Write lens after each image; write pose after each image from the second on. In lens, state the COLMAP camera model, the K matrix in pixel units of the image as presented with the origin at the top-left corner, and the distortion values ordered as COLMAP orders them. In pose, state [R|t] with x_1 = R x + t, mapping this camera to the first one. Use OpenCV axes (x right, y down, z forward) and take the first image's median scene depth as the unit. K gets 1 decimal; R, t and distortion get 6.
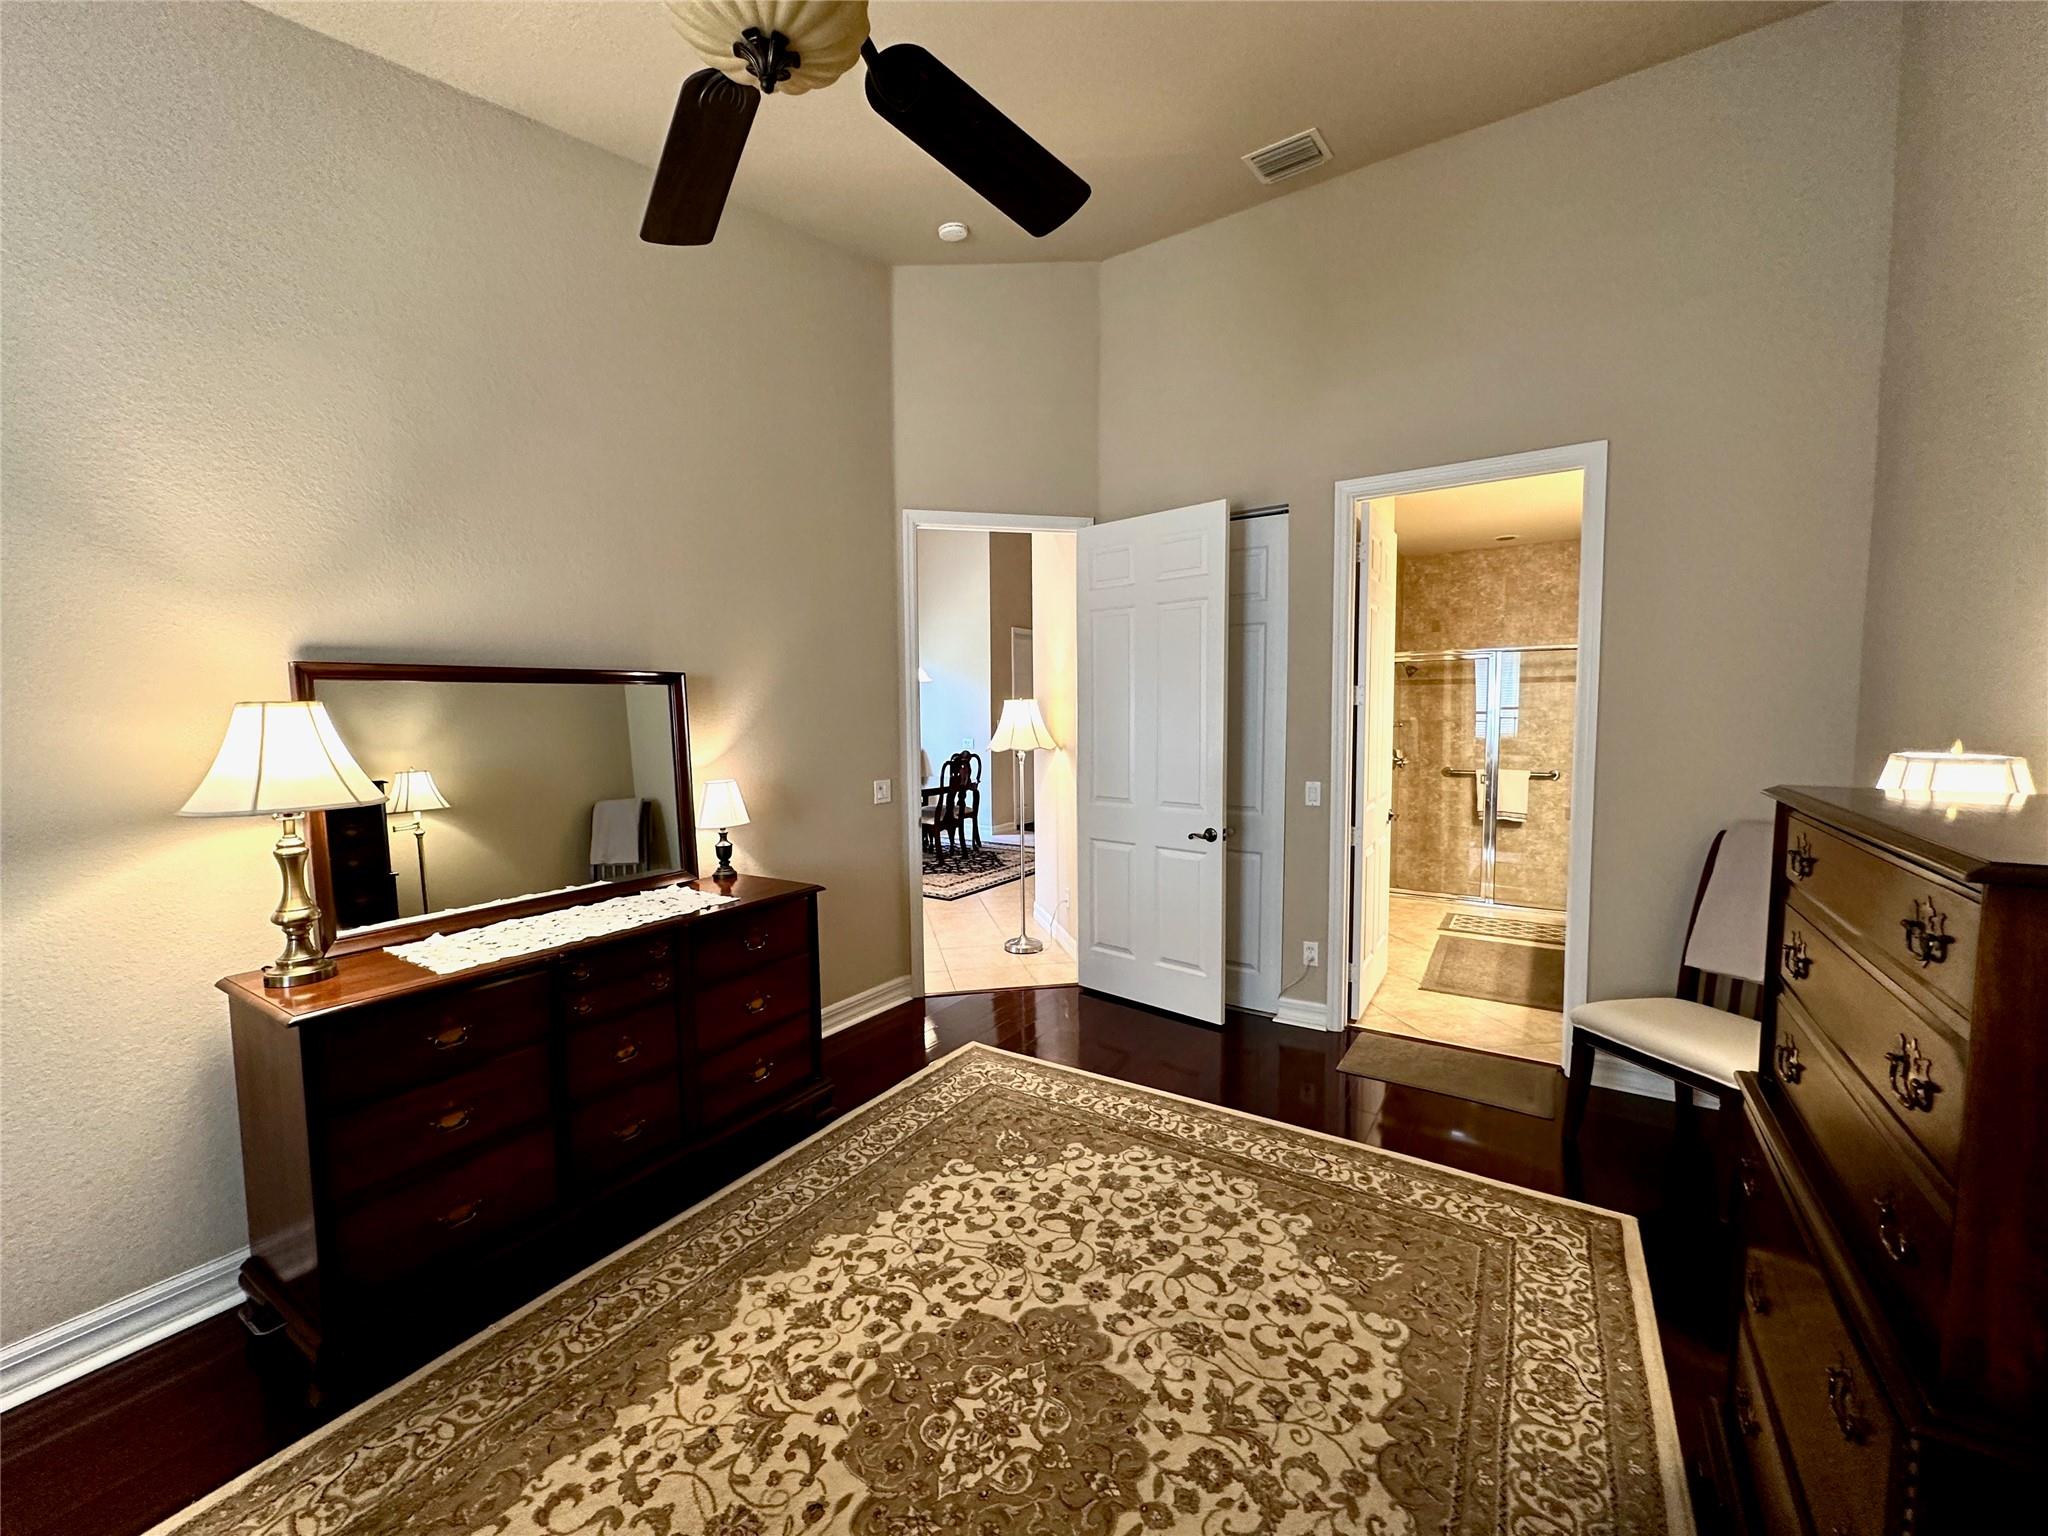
lens RADIAL K [[817.4, 0, 1018.9], [0, 817.4, 777.8], [0, 0, 1]] dist [-0.004699, 0.001078]
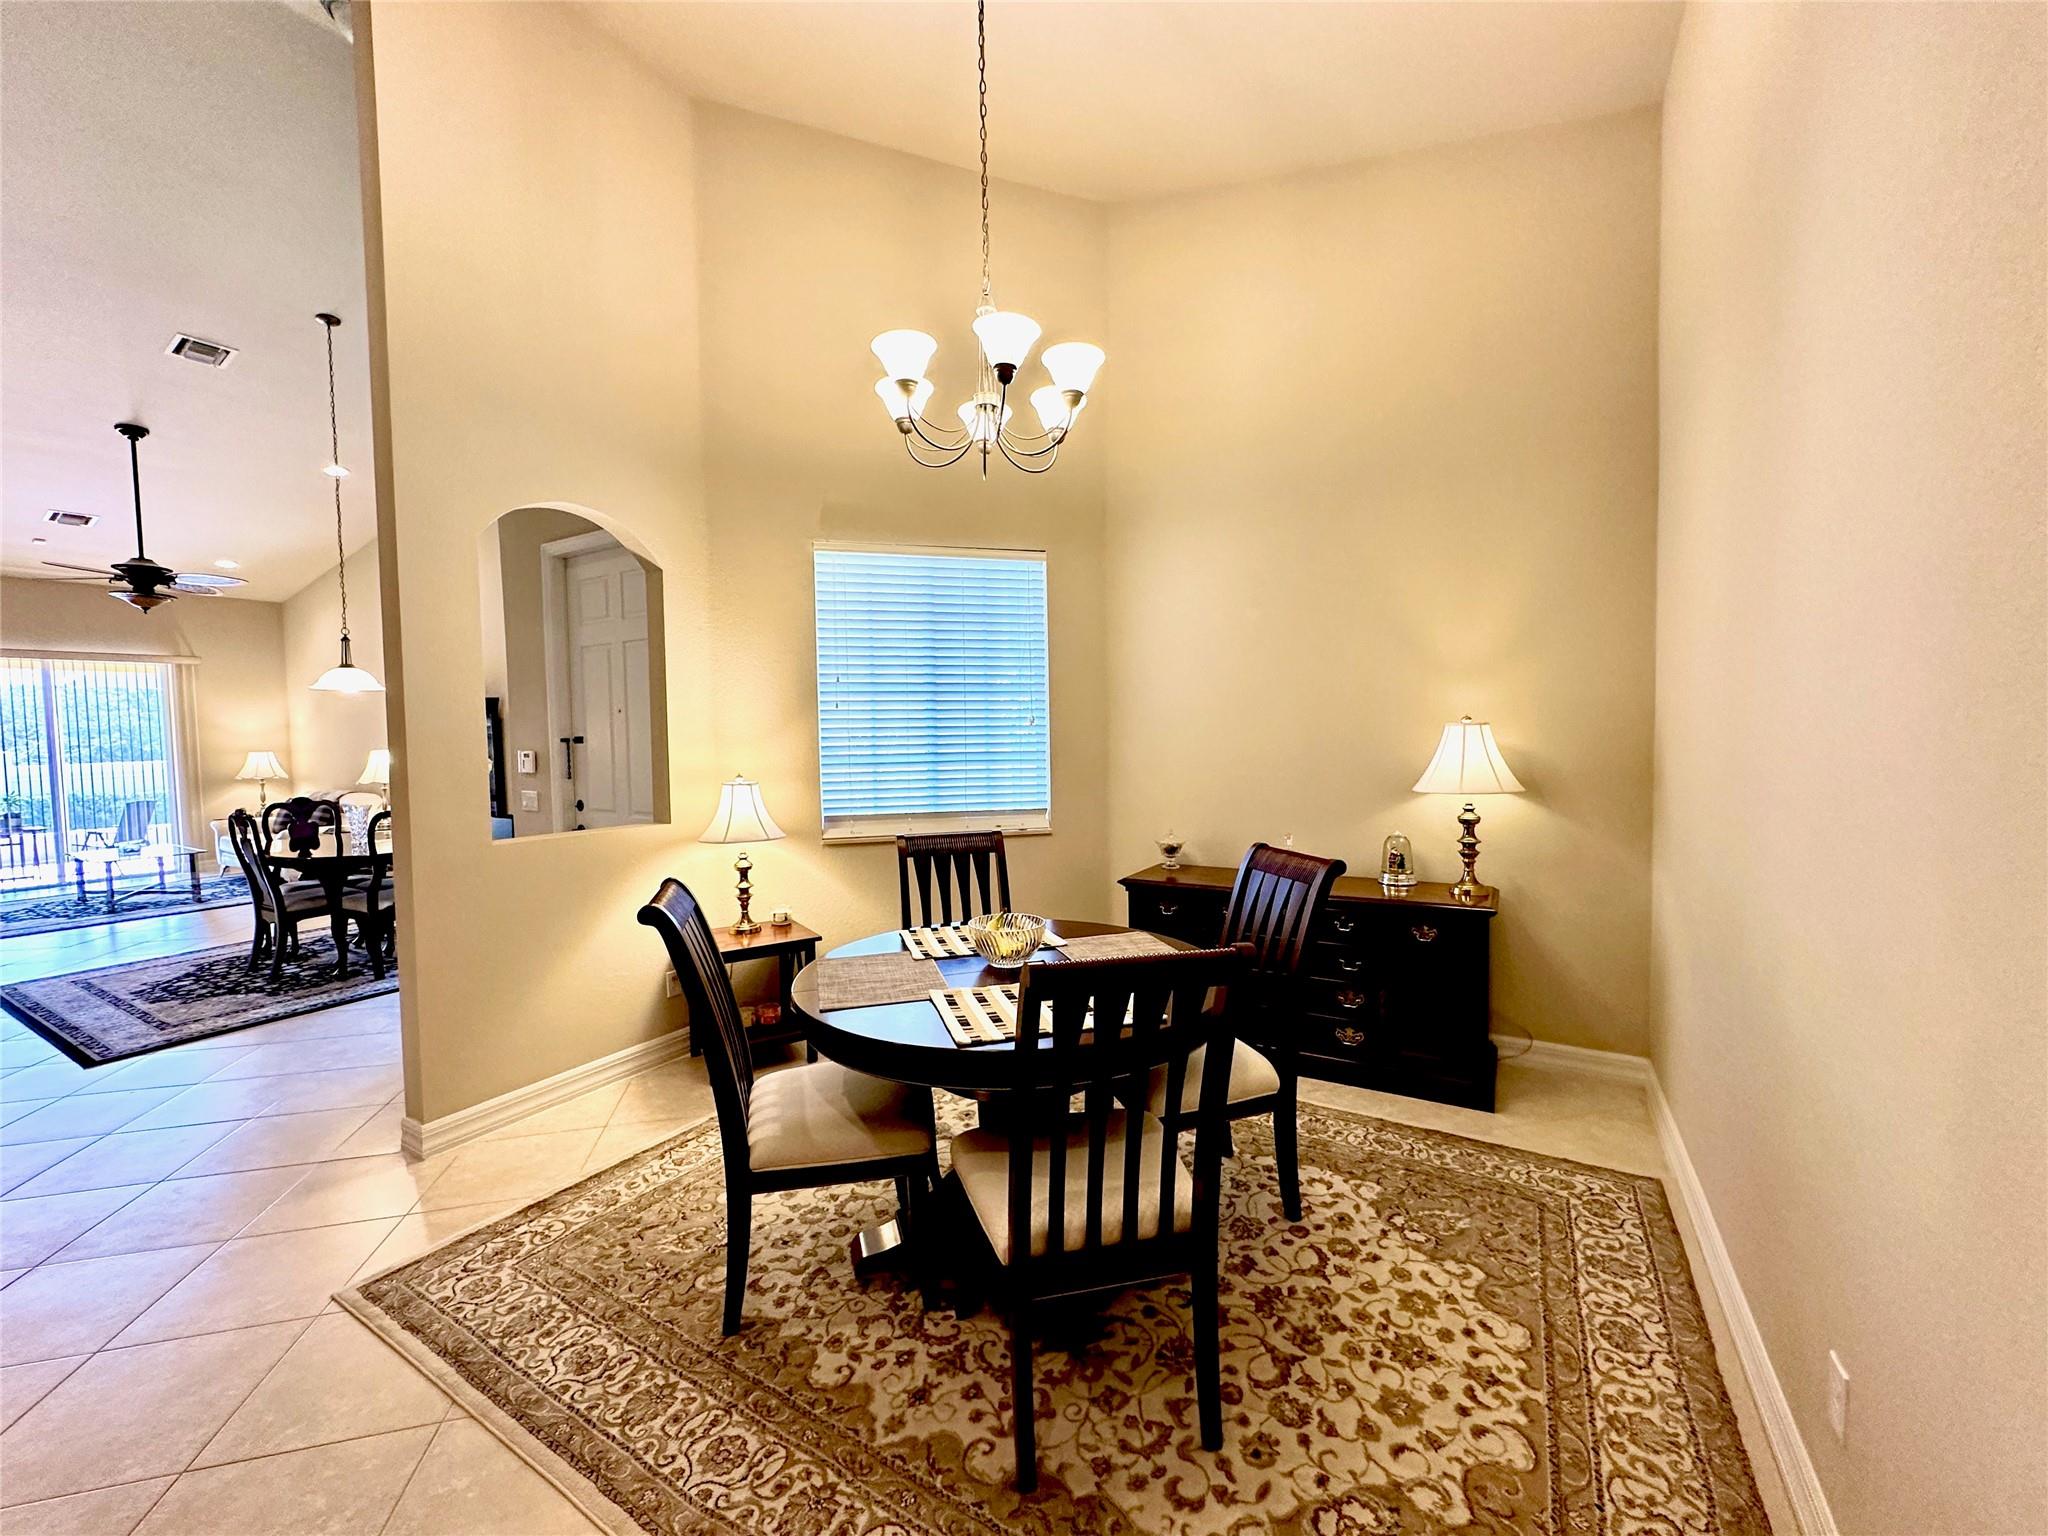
lens RADIAL K [[817.4, 0, 1026.4], [0, 817.4, 765.9], [0, 0, 1]] dist [-0.004699, 0.001078]
pose [[-0.035807, -0.047789, 0.998215, -1.105636], [0.094527, 0.994216, 0.050988, -0.063513], [-0.994878, 0.096184, -0.031082, 0.826412]]
